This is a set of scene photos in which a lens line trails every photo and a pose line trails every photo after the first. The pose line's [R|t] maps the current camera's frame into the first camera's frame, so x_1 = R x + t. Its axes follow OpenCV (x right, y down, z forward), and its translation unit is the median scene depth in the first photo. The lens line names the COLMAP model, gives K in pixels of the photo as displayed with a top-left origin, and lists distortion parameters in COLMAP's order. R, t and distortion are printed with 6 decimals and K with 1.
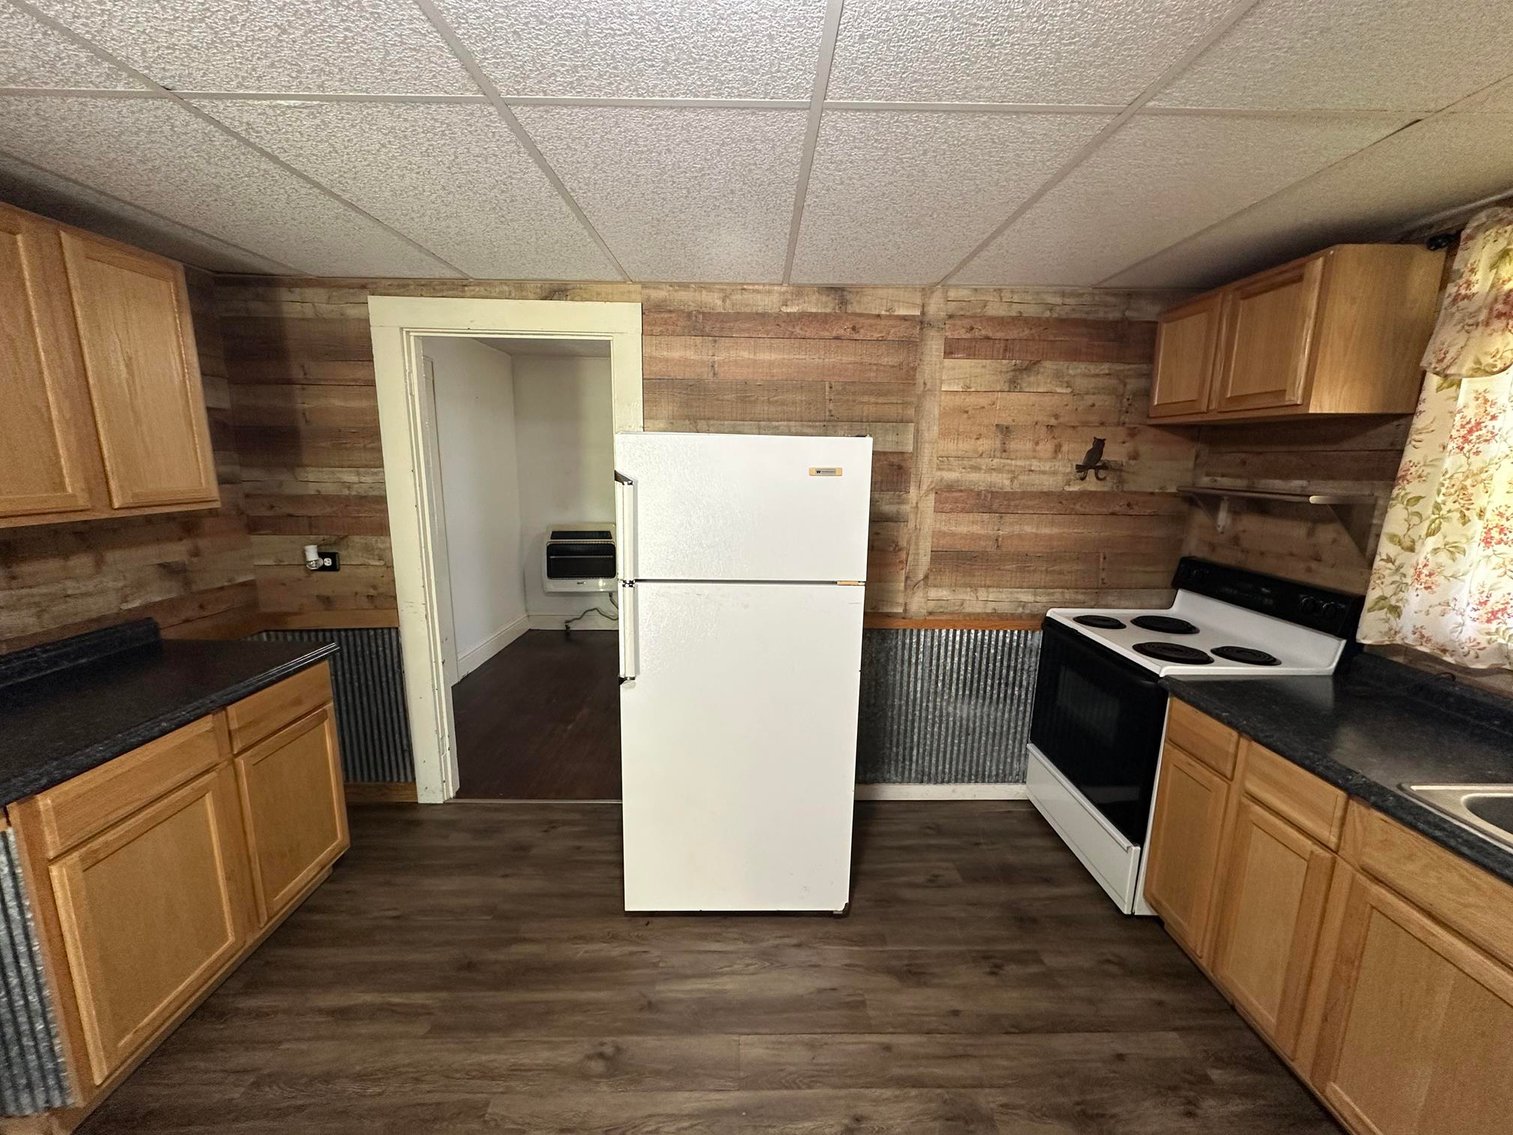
lens RADIAL K [[603.0, 0, 758.3], [0, 603.0, 566.8], [0, 0, 1]] dist [-0.003396, 0.001093]
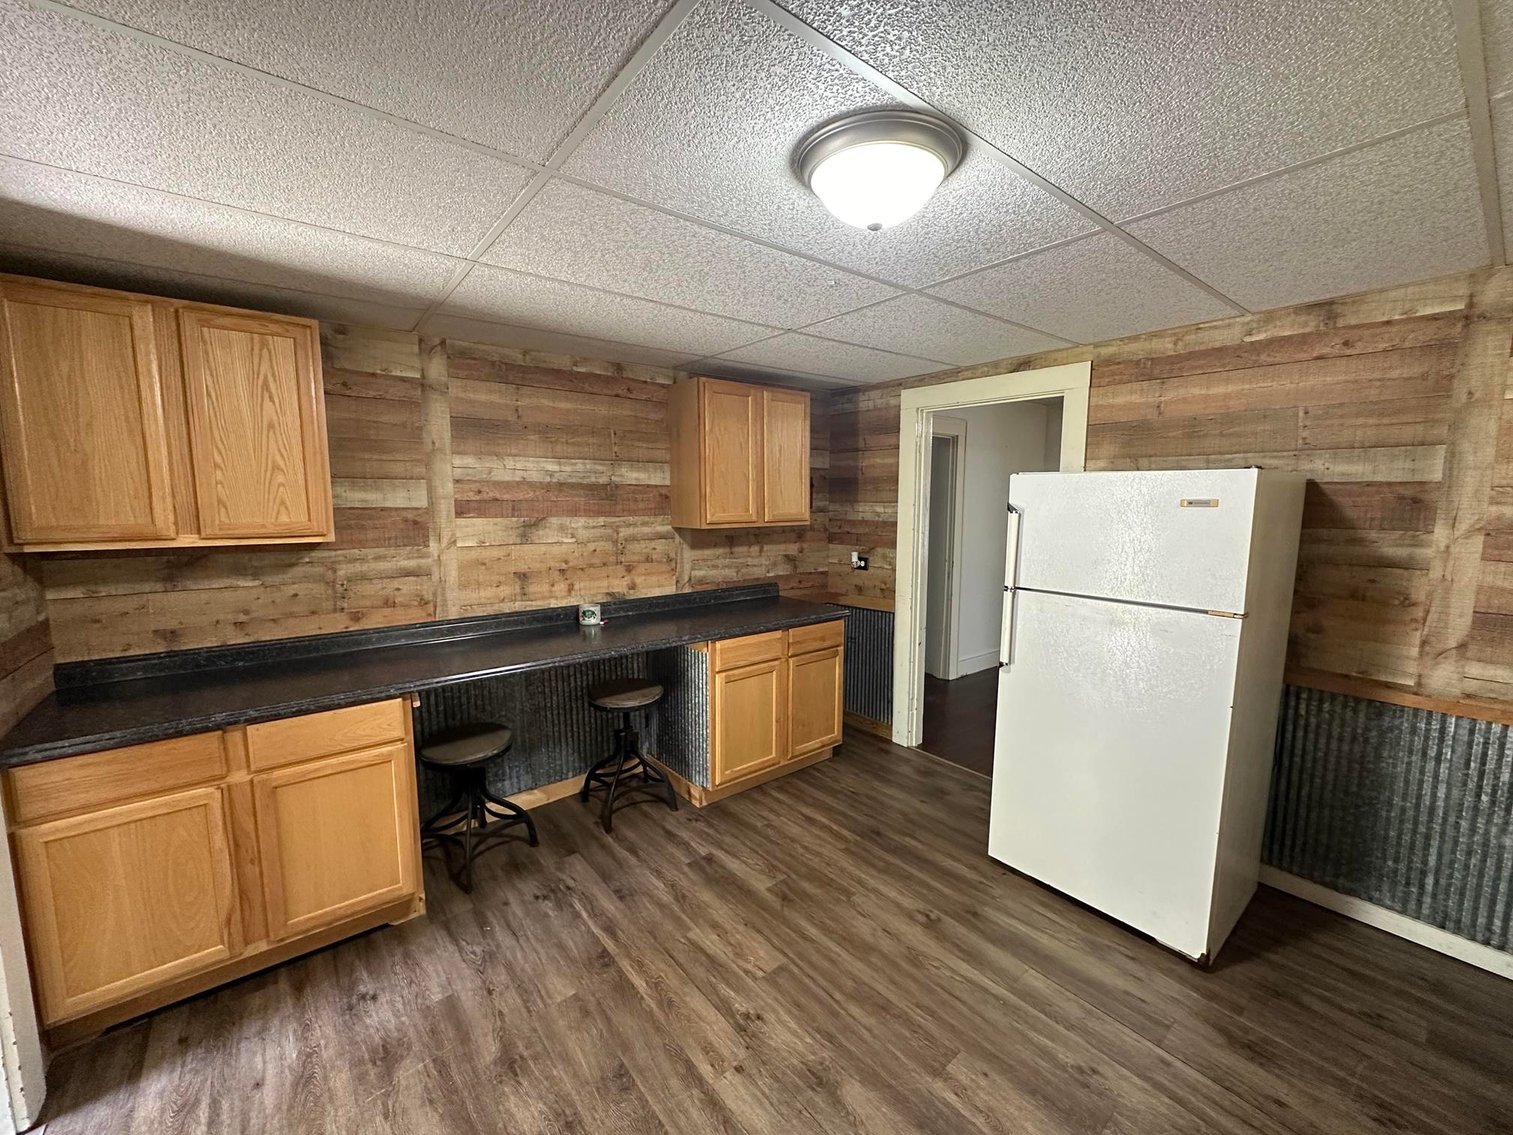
lens RADIAL K [[603.0, 0, 758.3], [0, 603.0, 565.3], [0, 0, 1]] dist [-0.003396, 0.001093]
pose [[0.615115, 0.078636, -0.784506, 0.372587], [-0.133290, 0.991064, -0.005170, 0.044990], [0.777089, 0.107747, 0.620099, -0.182515]]
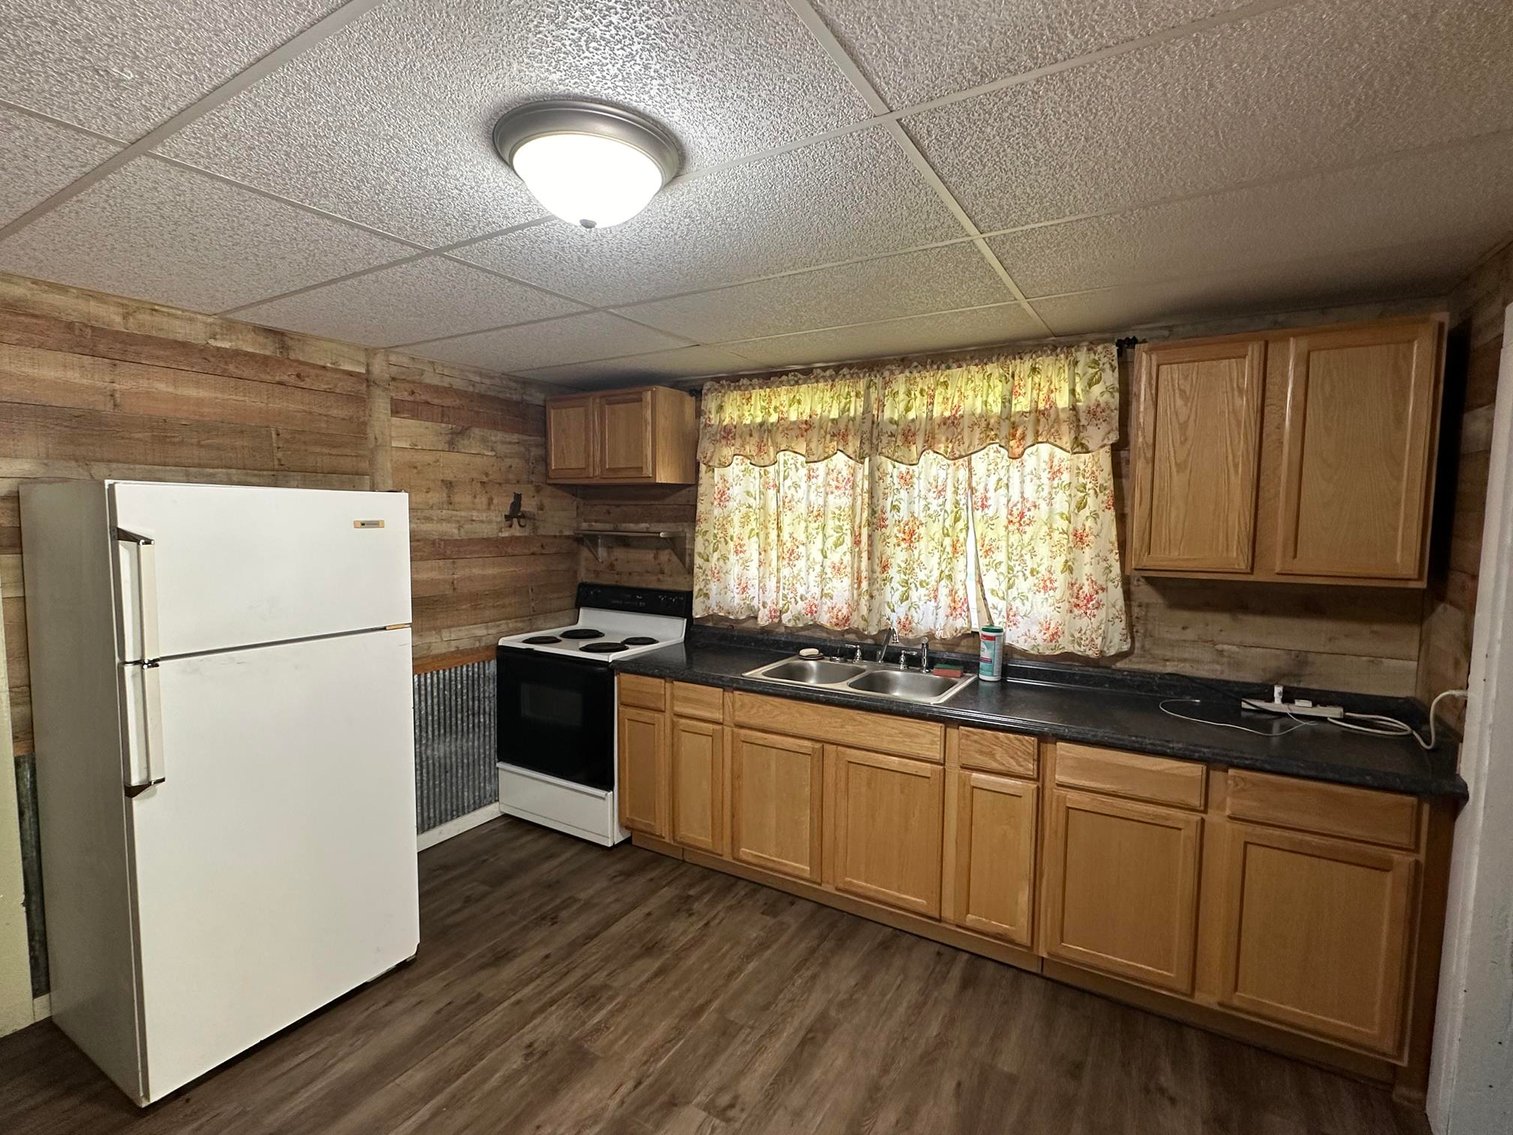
lens RADIAL K [[712.4, 0, 754.1], [0, 712.4, 570.0], [0, 0, 1]] dist [-0.001820, -0.000129]
pose [[0.529026, -0.075567, 0.845235, -0.472390], [0.149849, 0.988694, -0.005396, 0.024070], [-0.835271, 0.129512, 0.534368, -0.178242]]
